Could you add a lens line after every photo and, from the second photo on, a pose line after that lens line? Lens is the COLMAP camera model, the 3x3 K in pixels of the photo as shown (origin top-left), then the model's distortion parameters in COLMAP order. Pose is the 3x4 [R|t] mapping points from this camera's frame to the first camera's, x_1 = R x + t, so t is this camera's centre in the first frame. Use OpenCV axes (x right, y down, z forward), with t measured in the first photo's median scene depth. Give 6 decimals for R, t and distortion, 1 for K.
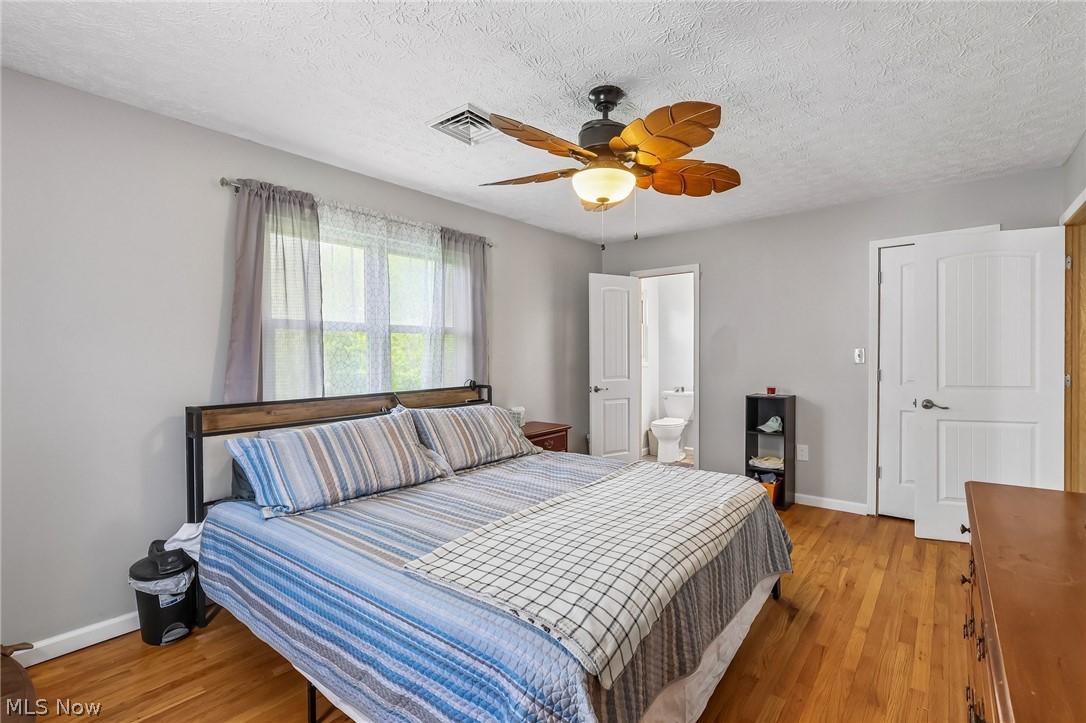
lens RADIAL K [[501.1, 0, 543.1], [0, 501.1, 356.1], [0, 0, 1]] dist [-0.001676, 0.000336]
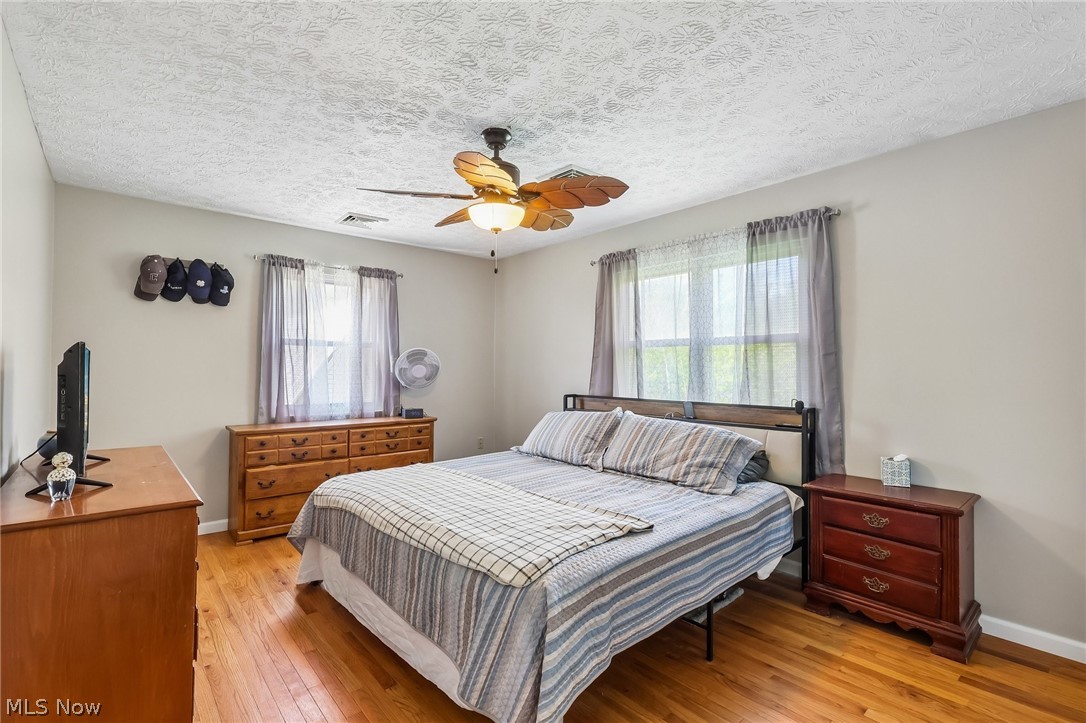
lens RADIAL K [[501.1, 0, 542.5], [0, 501.1, 362.1], [0, 0, 1]] dist [-0.001676, 0.000336]
pose [[-0.177190, -0.006991, -0.984152, 0.800695], [-0.011045, 0.999926, -0.005114, -0.003751], [0.984115, 0.009964, -0.177254, 0.870292]]
